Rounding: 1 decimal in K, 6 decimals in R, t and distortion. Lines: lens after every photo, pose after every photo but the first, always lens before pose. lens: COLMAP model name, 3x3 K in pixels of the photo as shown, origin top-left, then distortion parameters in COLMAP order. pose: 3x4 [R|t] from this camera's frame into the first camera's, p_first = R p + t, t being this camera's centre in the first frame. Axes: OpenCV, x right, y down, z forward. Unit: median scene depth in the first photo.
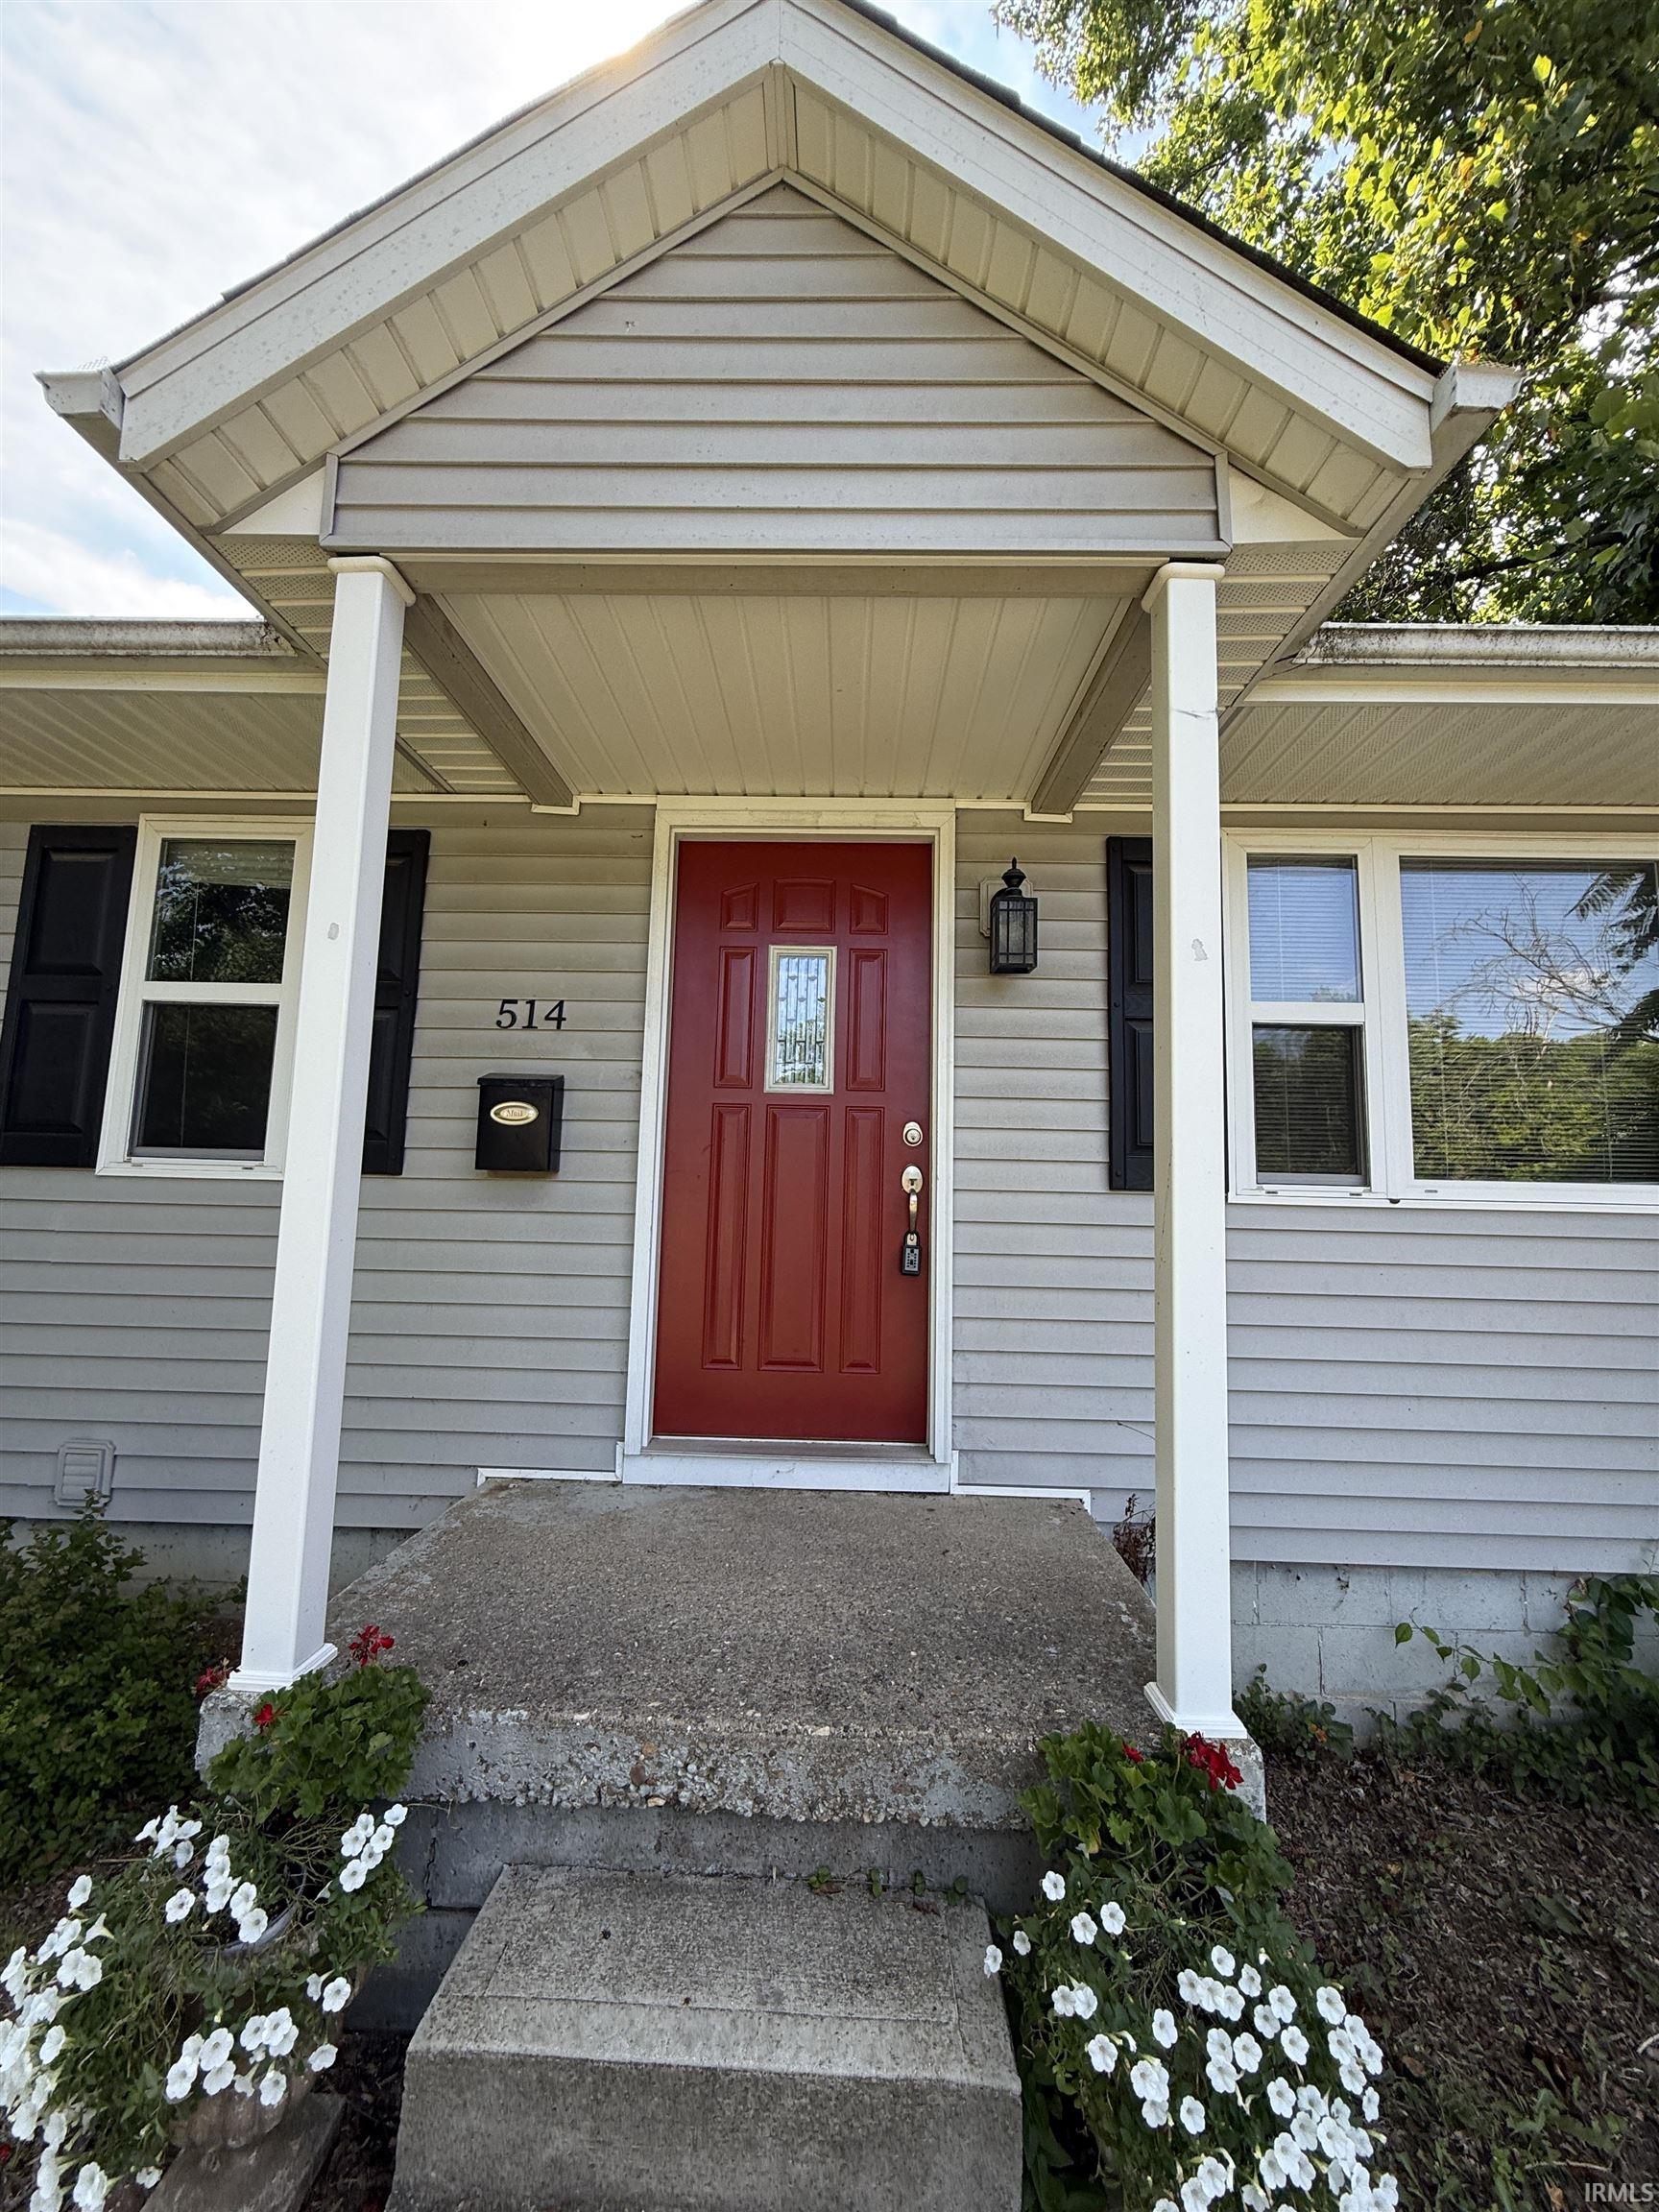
lens RADIAL K [[880.1, 0, 833.6], [0, 880.1, 1097.7], [0, 0, 1]] dist [0.001527, -0.000226]
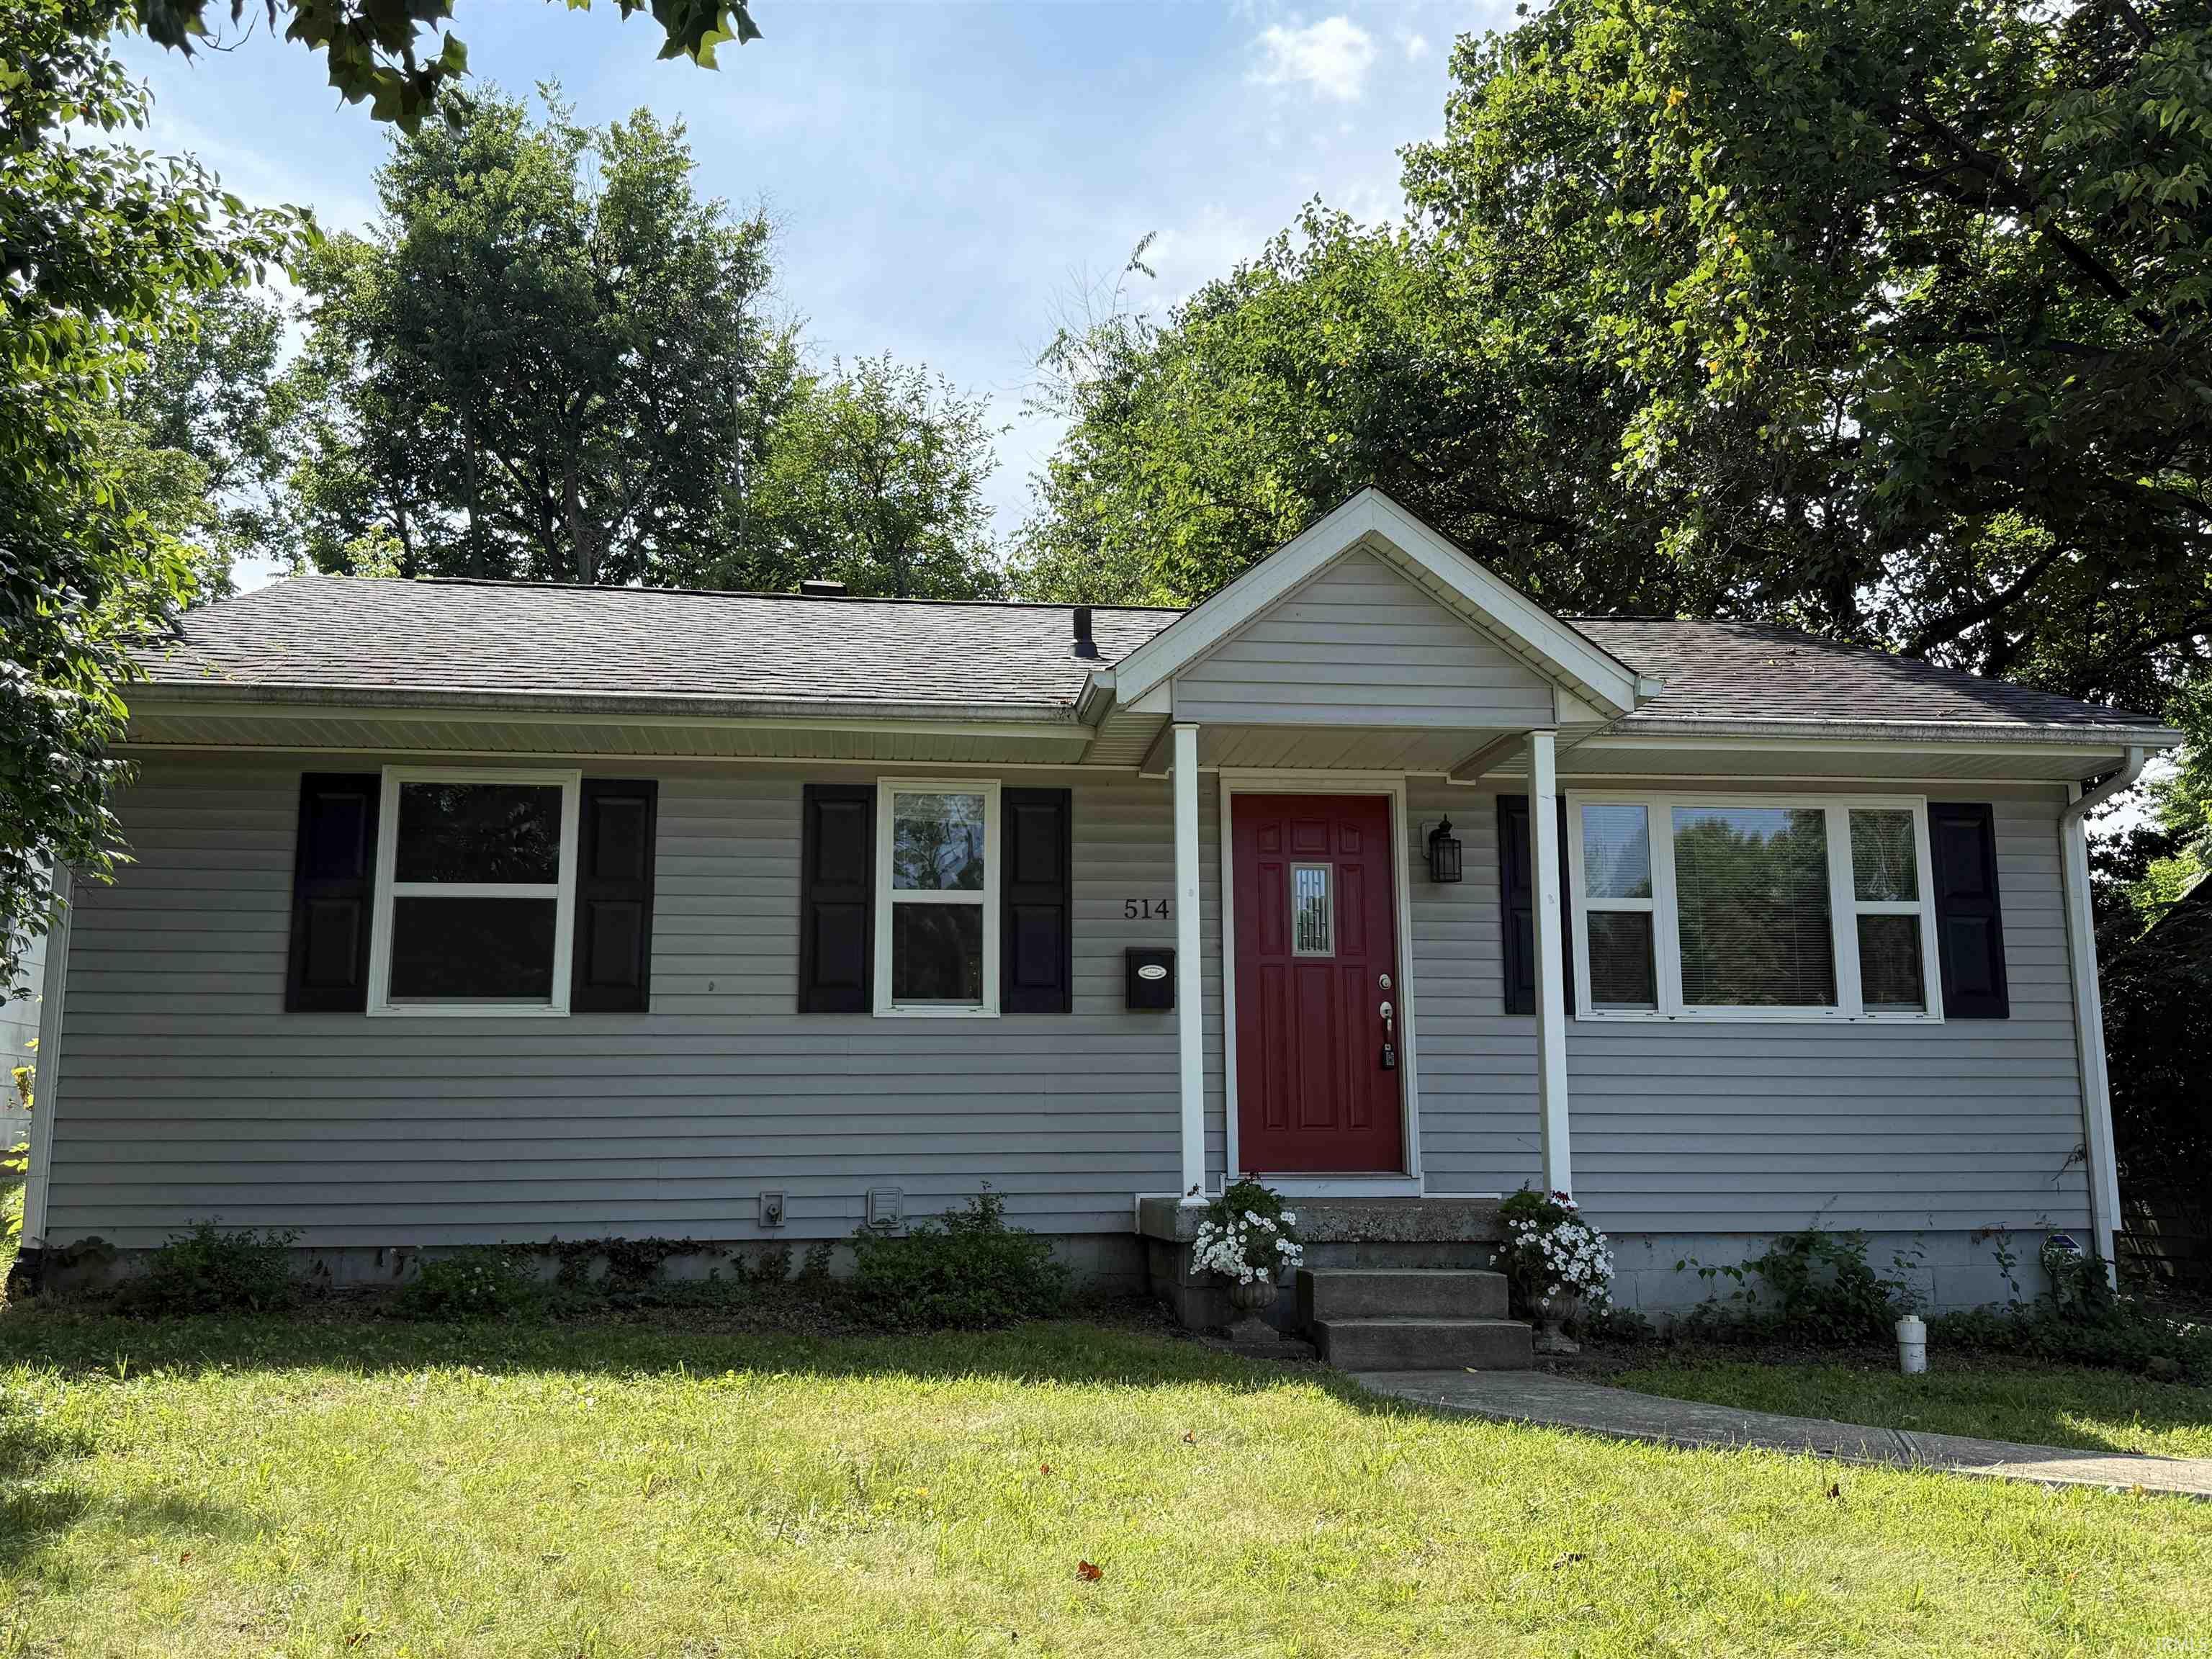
lens RADIAL K [[1926.2, 0, 1102.9], [0, 1926.2, 825.3], [0, 0, 1]] dist [0.094937, -0.000599]
pose [[0.989017, -0.004741, 0.147728, -0.953560], [0.013434, 0.998232, -0.057899, -0.046738], [-0.147192, 0.059248, 0.987332, -2.451821]]
